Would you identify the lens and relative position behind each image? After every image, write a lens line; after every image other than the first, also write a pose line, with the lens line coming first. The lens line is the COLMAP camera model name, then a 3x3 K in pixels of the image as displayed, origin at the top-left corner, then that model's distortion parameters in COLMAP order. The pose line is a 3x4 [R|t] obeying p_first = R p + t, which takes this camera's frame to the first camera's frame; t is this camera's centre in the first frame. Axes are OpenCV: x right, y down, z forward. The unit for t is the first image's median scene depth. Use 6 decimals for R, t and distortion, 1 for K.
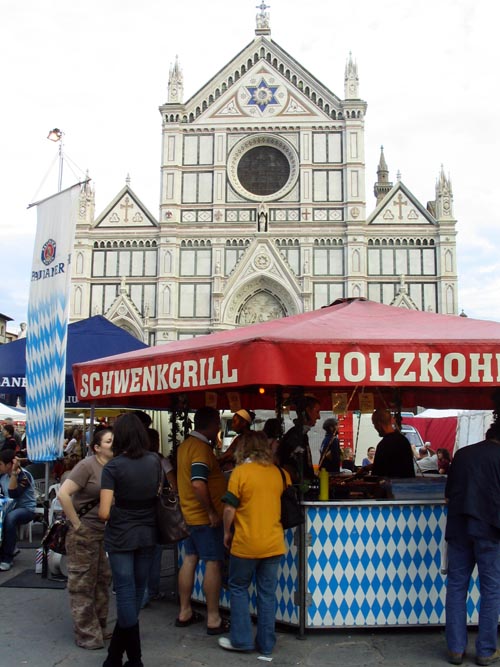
lens RADIAL K [[729.5, 0, 250.0], [0, 729.5, 333.5], [0, 0, 1]] dist [-0.178430, 0.235903]
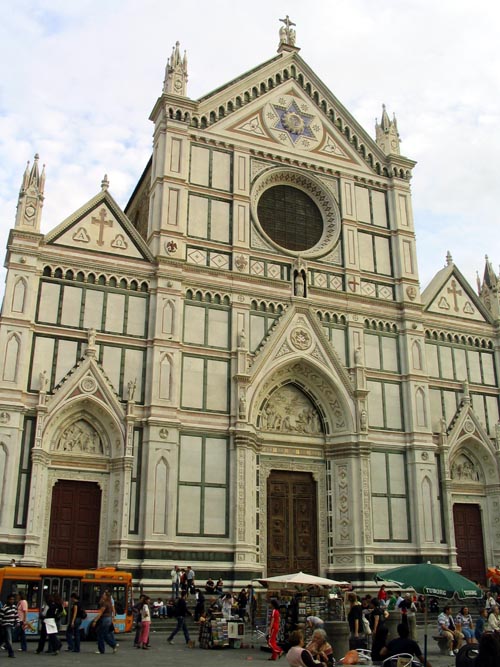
lens RADIAL K [[729.5, 0, 250.0], [0, 729.5, 333.5], [0, 0, 1]] dist [-0.178430, 0.235903]
pose [[0.883679, 0.152270, 0.442634, -0.323058], [-0.048015, 0.970110, -0.237868, 0.059635], [-0.465624, 0.188946, 0.864577, 0.427040]]
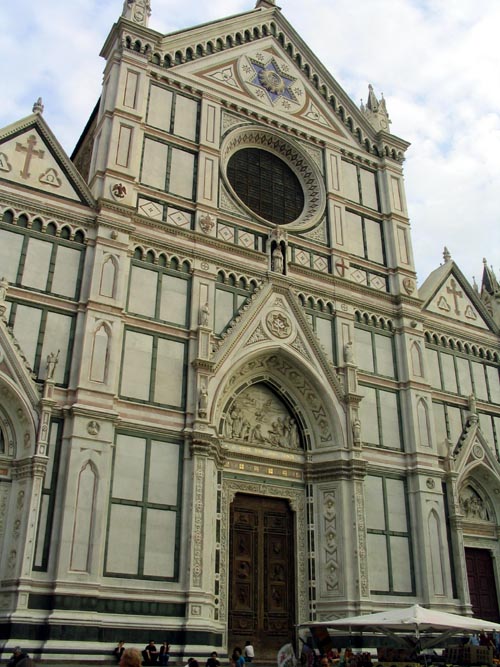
lens RADIAL K [[707.2, 0, 251.7], [0, 707.2, 326.4], [0, 0, 1]] dist [-0.185366, 0.238508]
pose [[0.825226, 0.246448, 0.508198, -0.255469], [-0.060949, 0.933383, -0.353669, 0.083213], [-0.561504, 0.260883, 0.785273, 0.602039]]
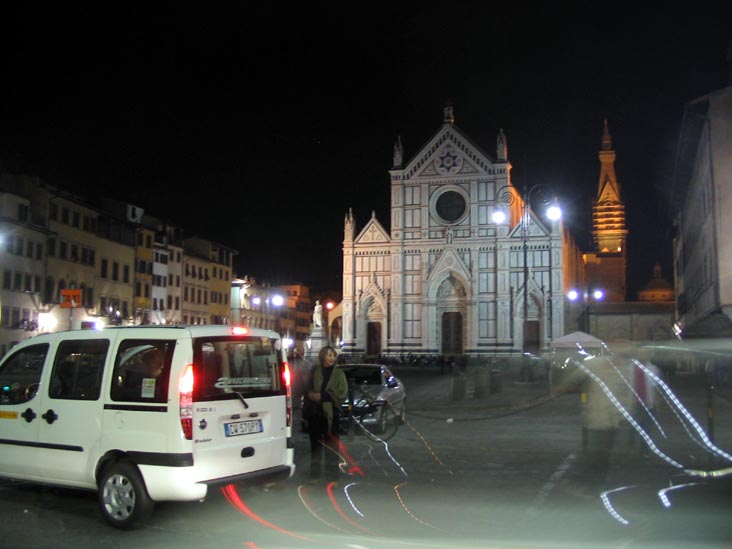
lens RADIAL K [[776.1, 0, 366.0], [0, 776.1, 274.5], [0, 0, 1]] dist [-0.185366, 0.238508]
pose [[0.967073, -0.027248, -0.253038, 0.287176], [0.031650, 0.999410, 0.013342, -0.096784], [0.252525, -0.020912, 0.967364, -0.828052]]
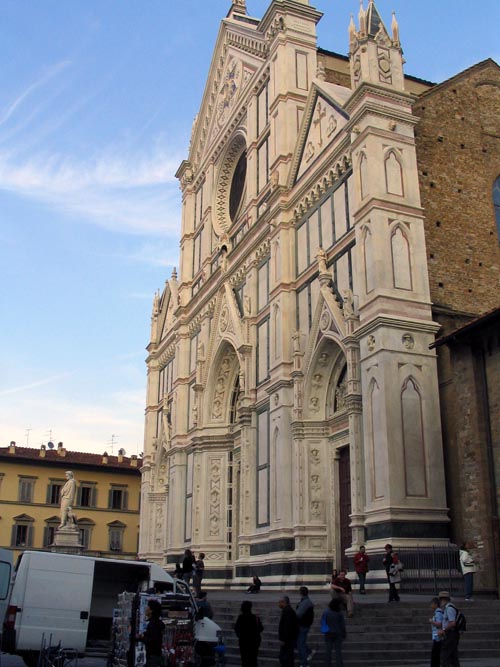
lens RADIAL K [[729.5, 0, 250.0], [0, 729.5, 333.5], [0, 0, 1]] dist [-0.178430, 0.235903]
pose [[0.440828, -0.305577, -0.843975, 0.549933], [0.105706, 0.951397, -0.289258, 0.097936], [0.891346, 0.038300, 0.451704, 0.722856]]
